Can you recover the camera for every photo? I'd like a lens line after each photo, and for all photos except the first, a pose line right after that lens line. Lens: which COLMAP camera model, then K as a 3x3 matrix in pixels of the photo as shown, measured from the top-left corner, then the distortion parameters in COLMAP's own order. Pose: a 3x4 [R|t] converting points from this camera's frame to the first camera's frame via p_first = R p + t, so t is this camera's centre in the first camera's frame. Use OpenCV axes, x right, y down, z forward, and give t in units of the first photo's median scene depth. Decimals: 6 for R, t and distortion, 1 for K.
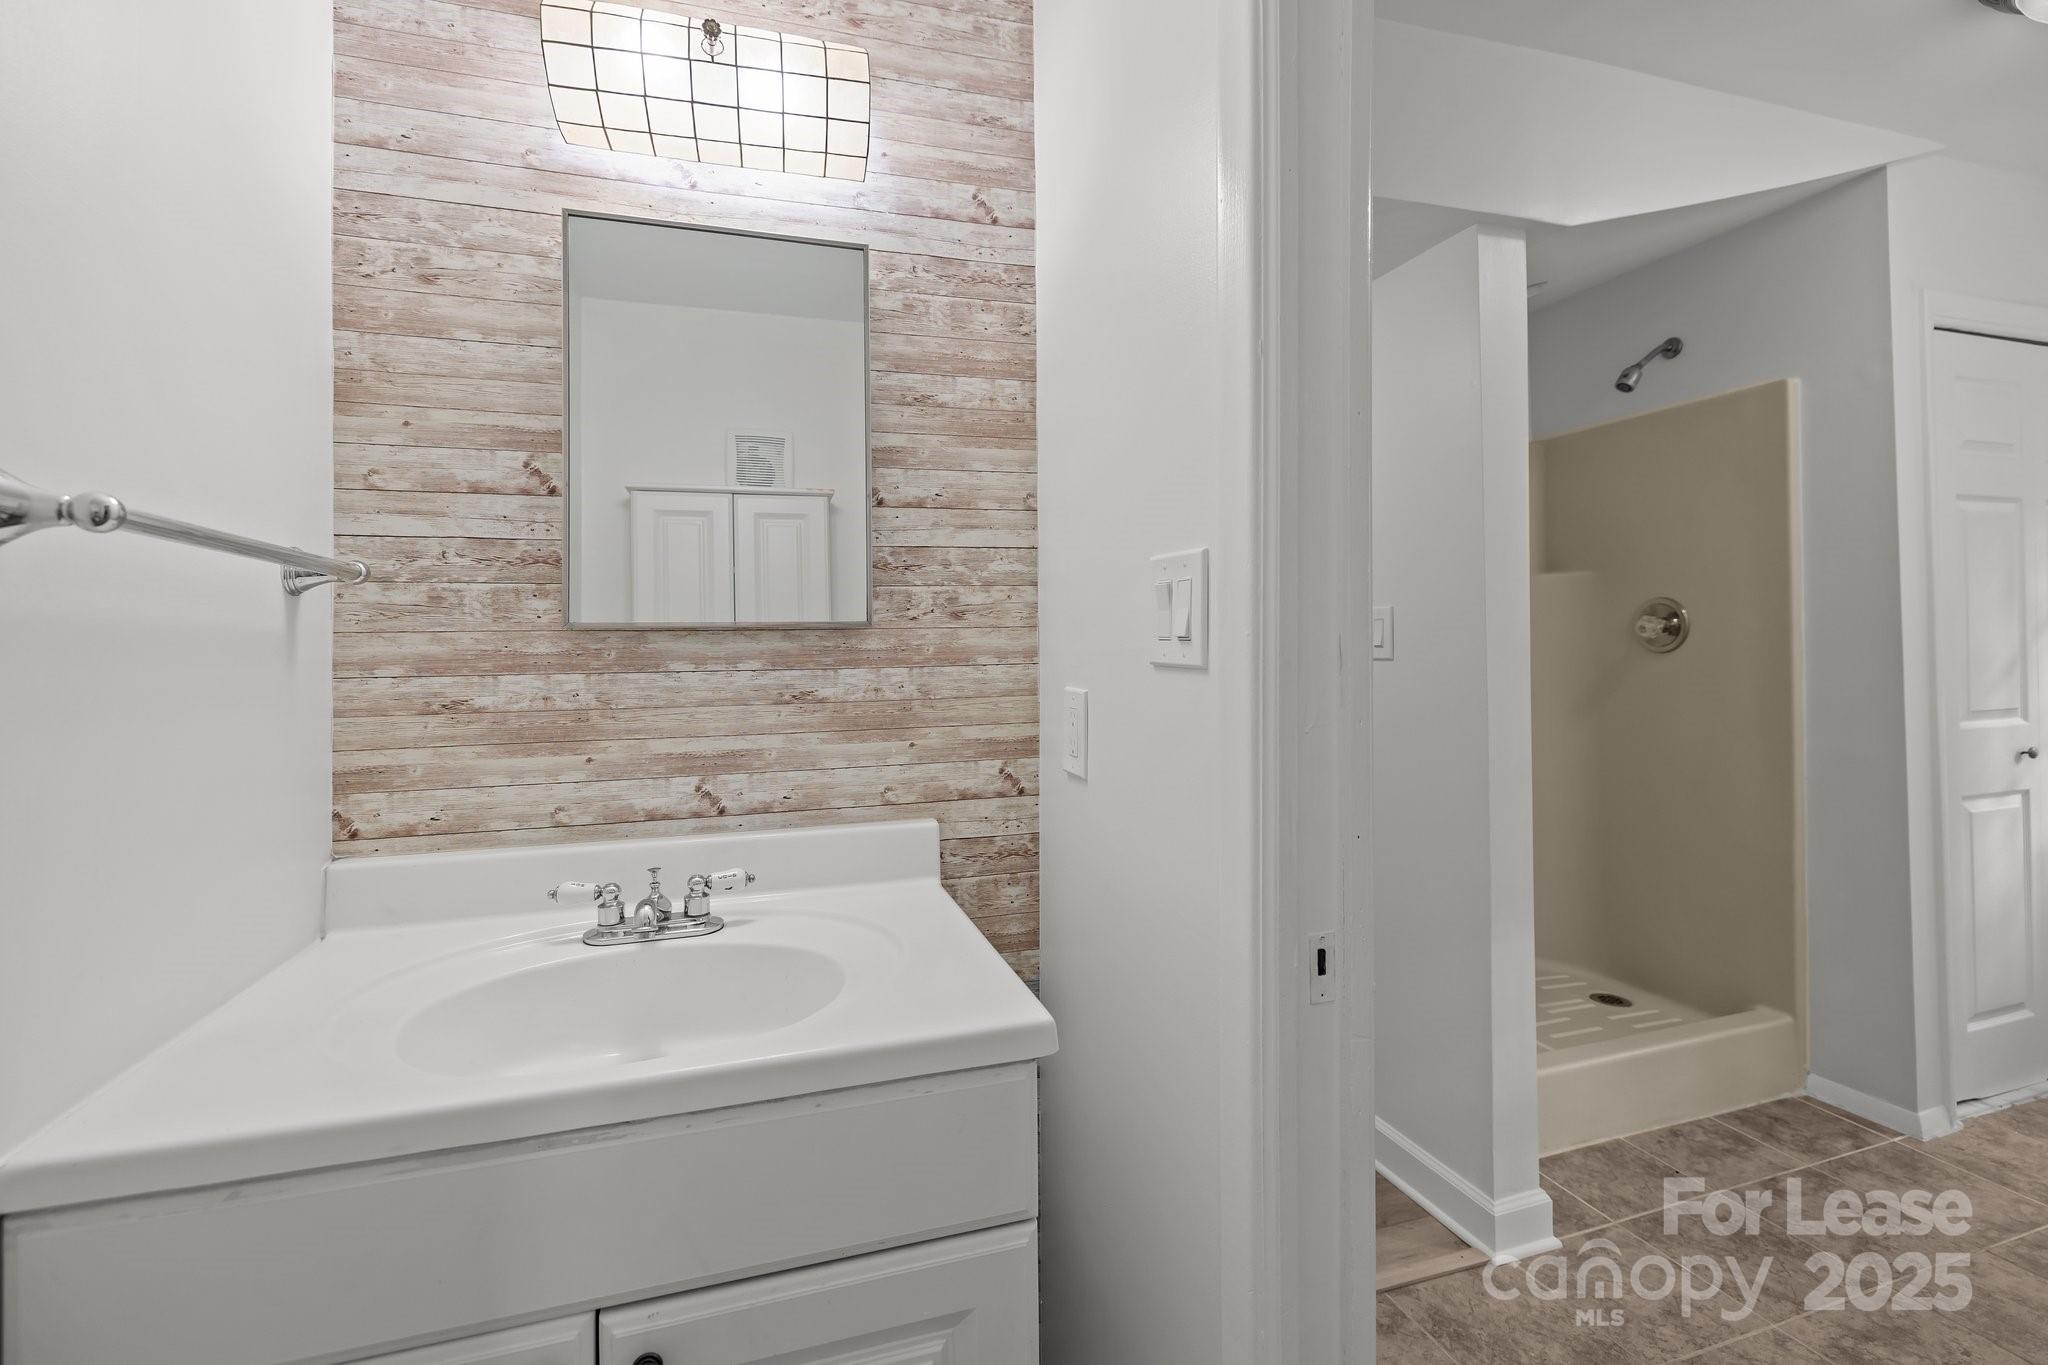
lens RADIAL K [[882.1, 0, 1006.8], [0, 882.1, 647.7], [0, 0, 1]] dist [-0.002229, -0.000402]
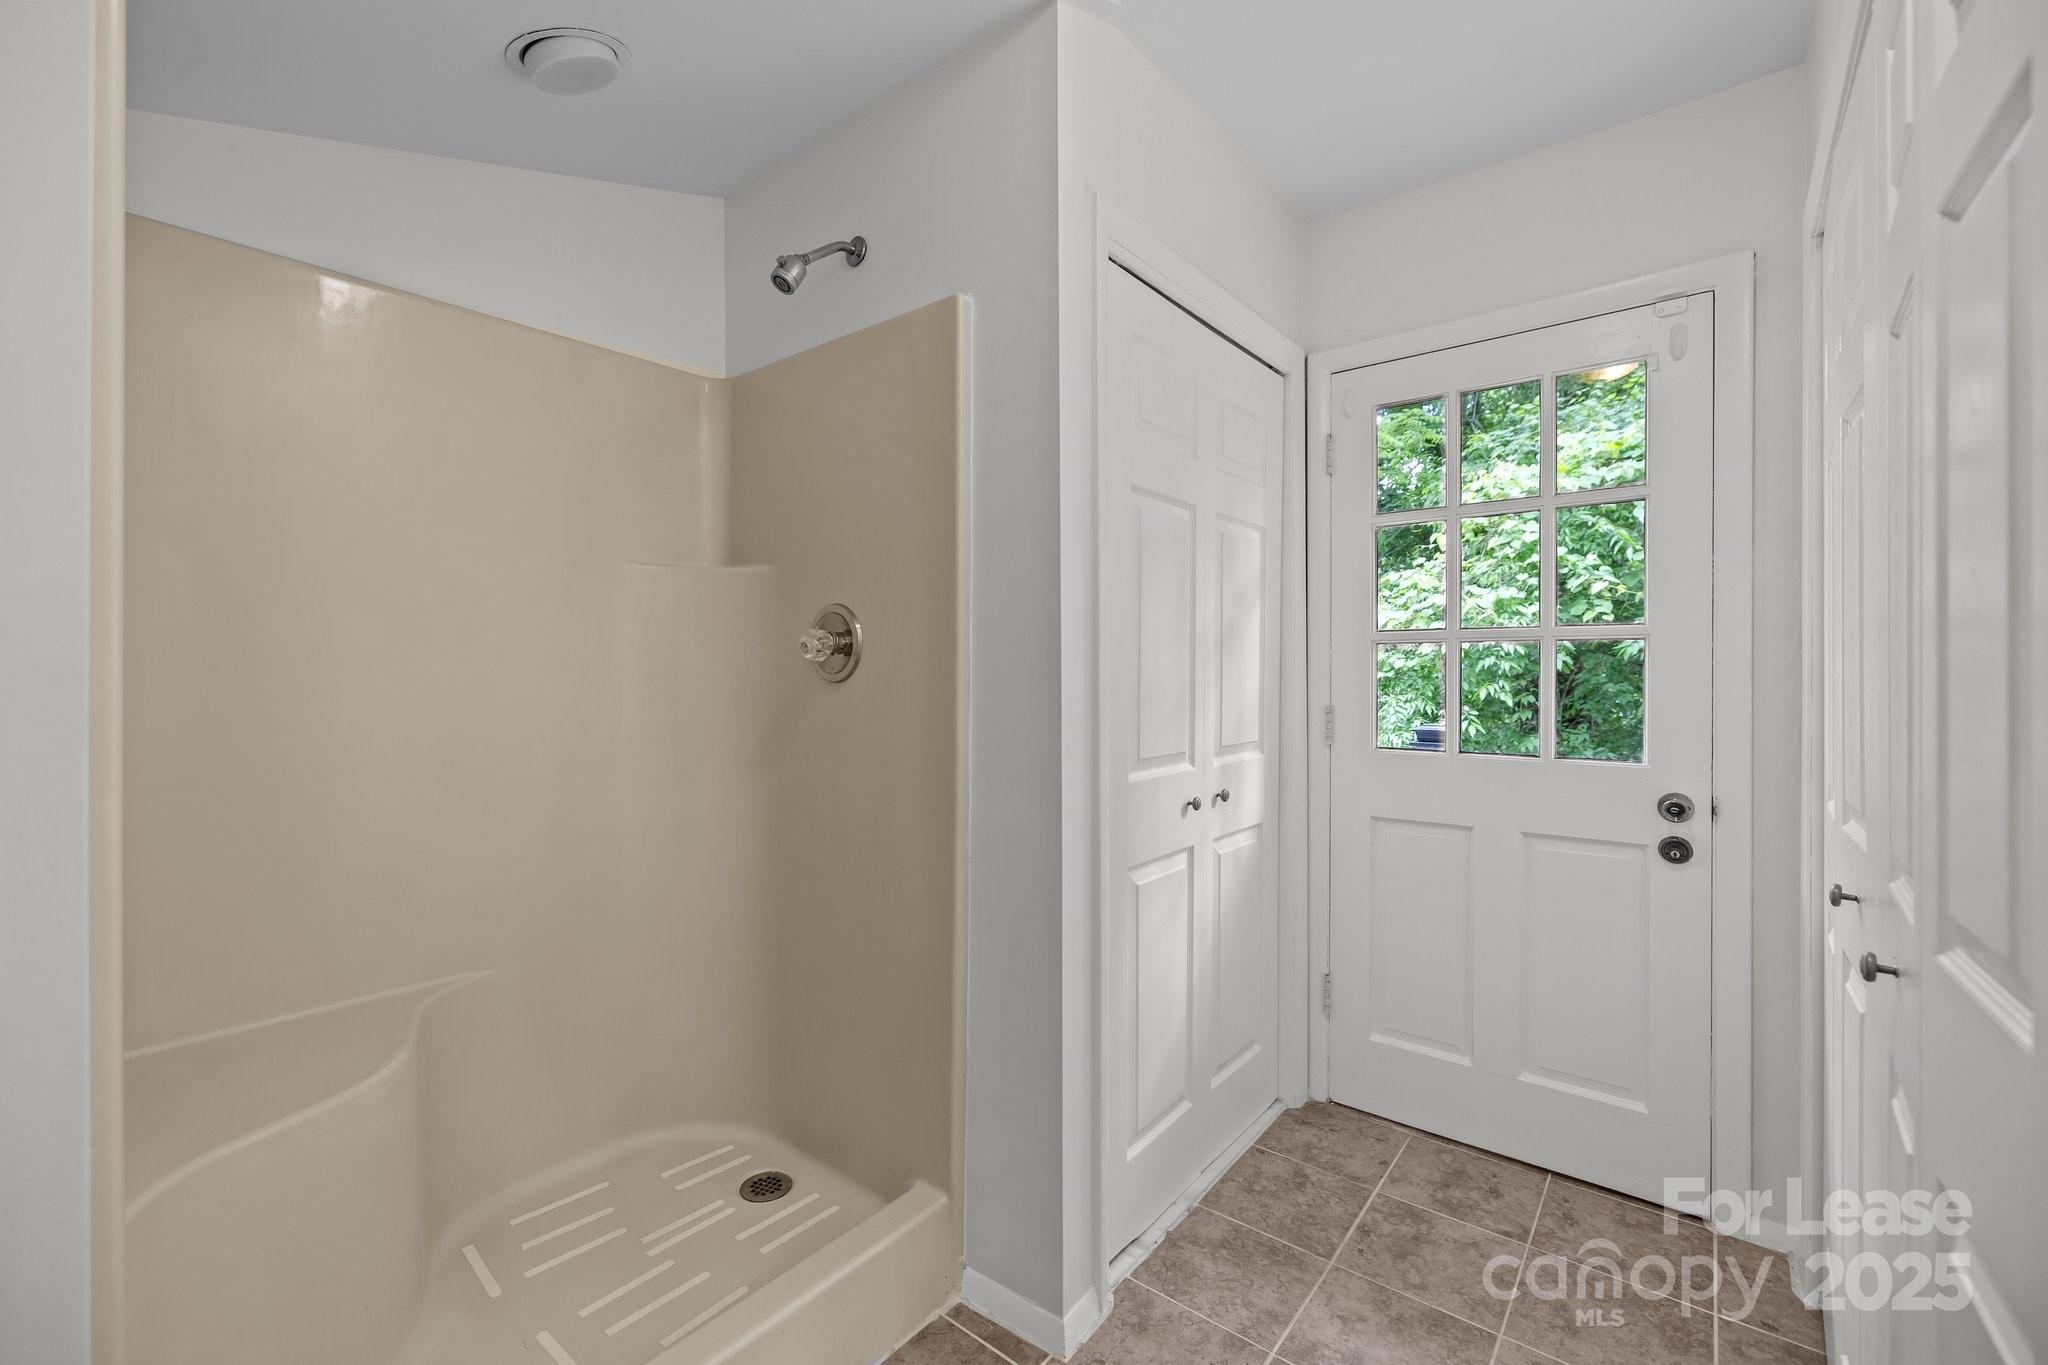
lens RADIAL K [[854.4, 0, 1012.7], [0, 854.4, 686.8], [0, 0, 1]] dist [-0.001252, 0.000849]
pose [[0.830031, 0.010782, 0.557612, 0.544118], [-0.018327, 0.999800, 0.007947, 0.001230], [-0.557415, -0.016816, 0.830063, 0.401907]]
